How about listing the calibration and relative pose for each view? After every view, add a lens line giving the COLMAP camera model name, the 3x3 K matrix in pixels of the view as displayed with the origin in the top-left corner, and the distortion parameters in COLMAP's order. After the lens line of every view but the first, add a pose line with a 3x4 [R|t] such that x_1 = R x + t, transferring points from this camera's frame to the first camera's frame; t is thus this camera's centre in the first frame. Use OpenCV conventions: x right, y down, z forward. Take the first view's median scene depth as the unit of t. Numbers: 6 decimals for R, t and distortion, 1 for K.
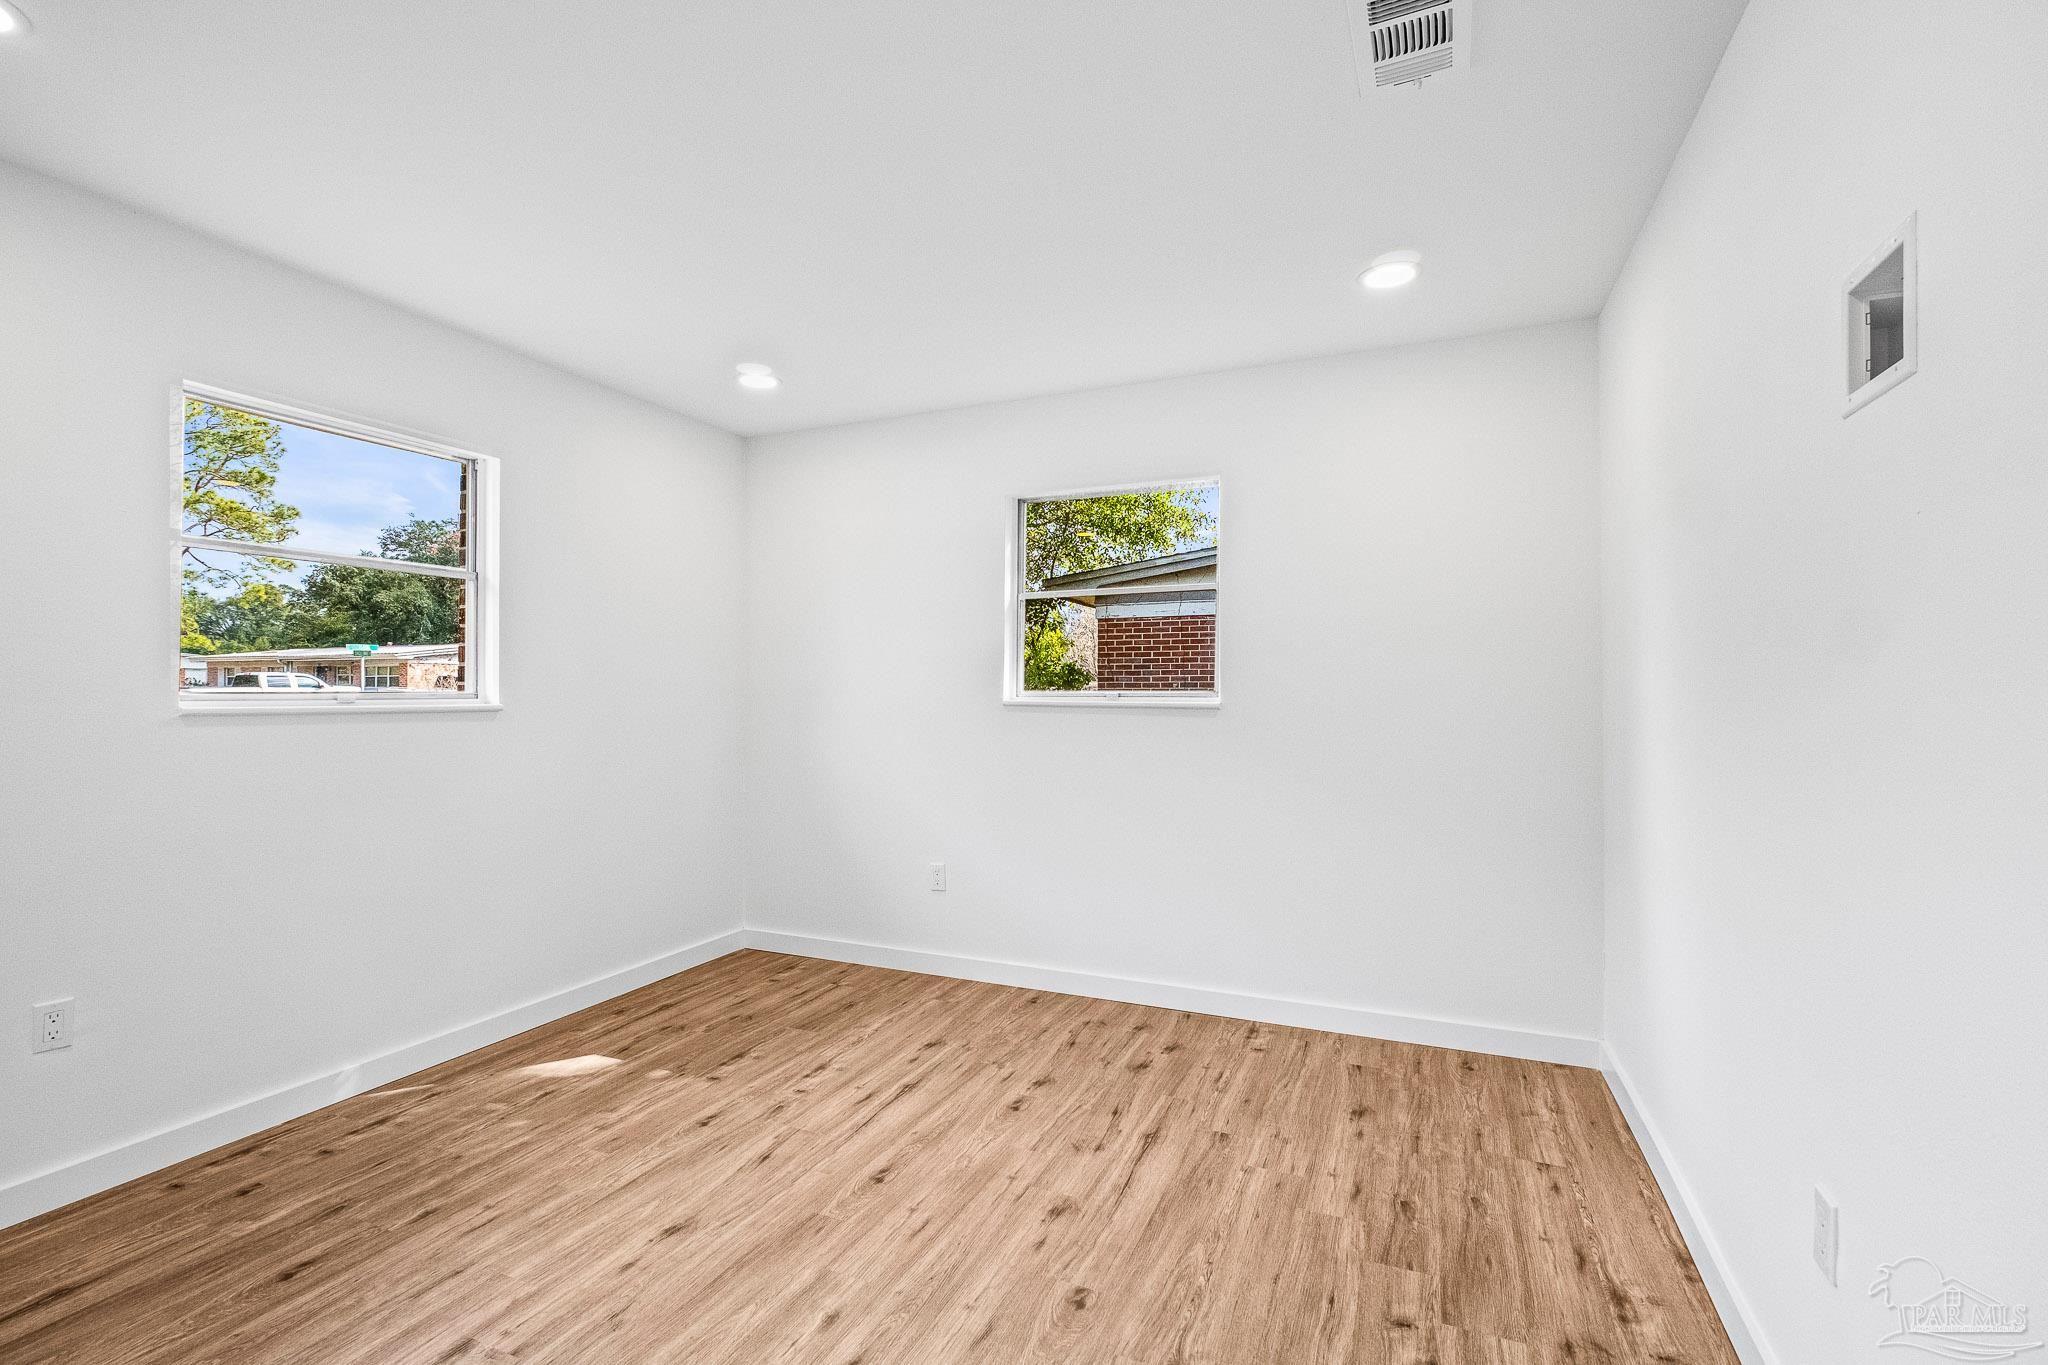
lens RADIAL K [[921.0, 0, 1020.2], [0, 921.0, 678.4], [0, 0, 1]] dist [0.002199, -0.005102]
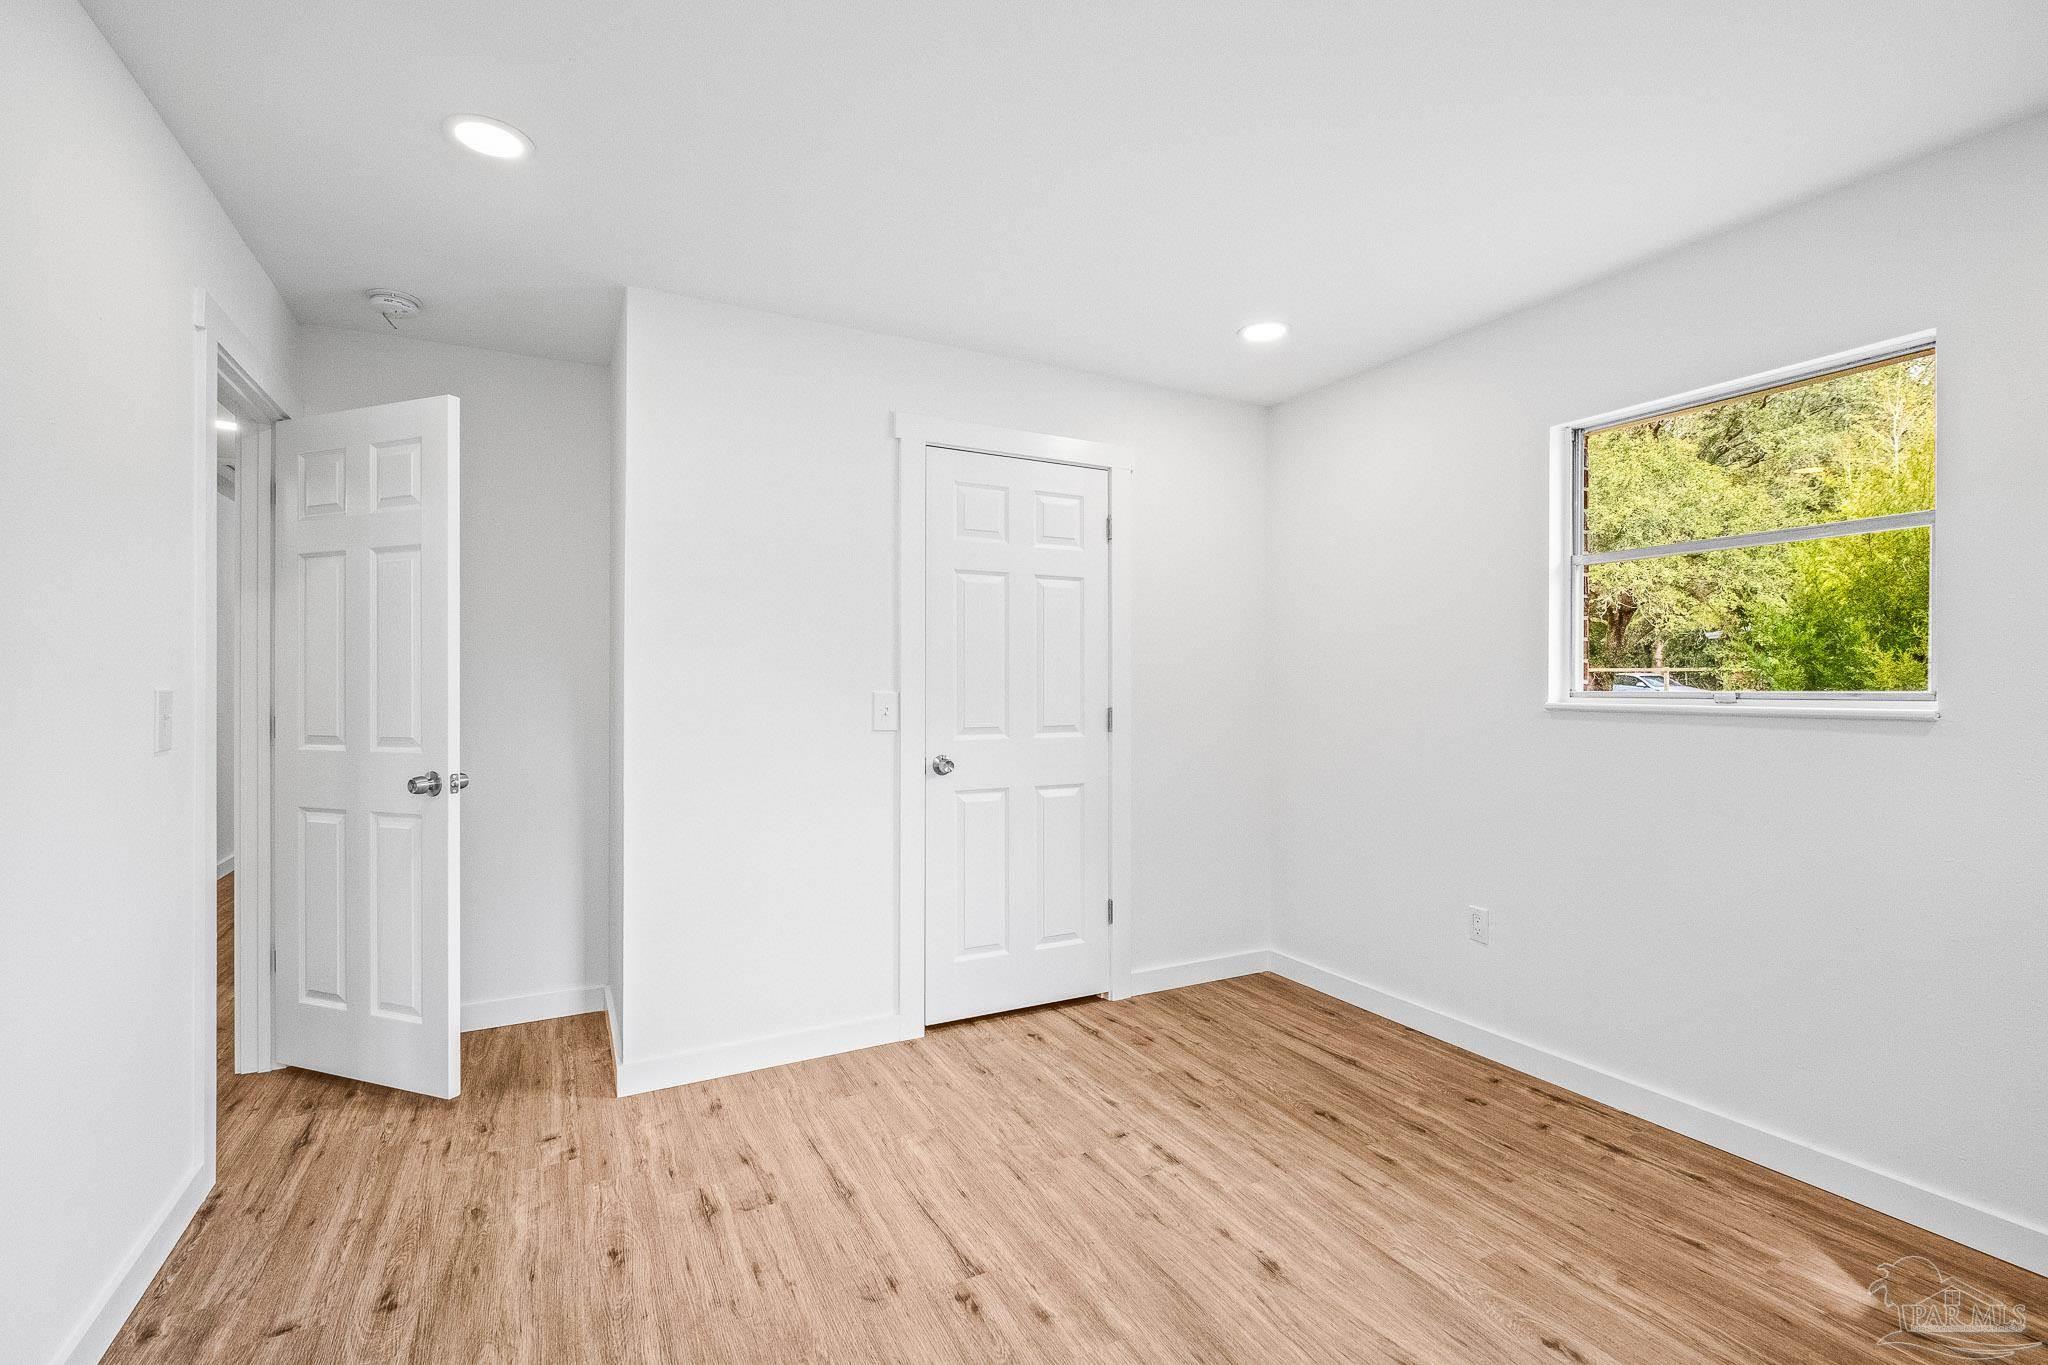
lens RADIAL K [[921.0, 0, 1028.7], [0, 921.0, 665.2], [0, 0, 1]] dist [0.002199, -0.005102]
pose [[-0.618417, -0.012098, -0.785757, 0.489237], [0.010624, 0.999661, -0.023753, 0.005154], [0.785779, -0.023037, -0.618079, 1.313156]]
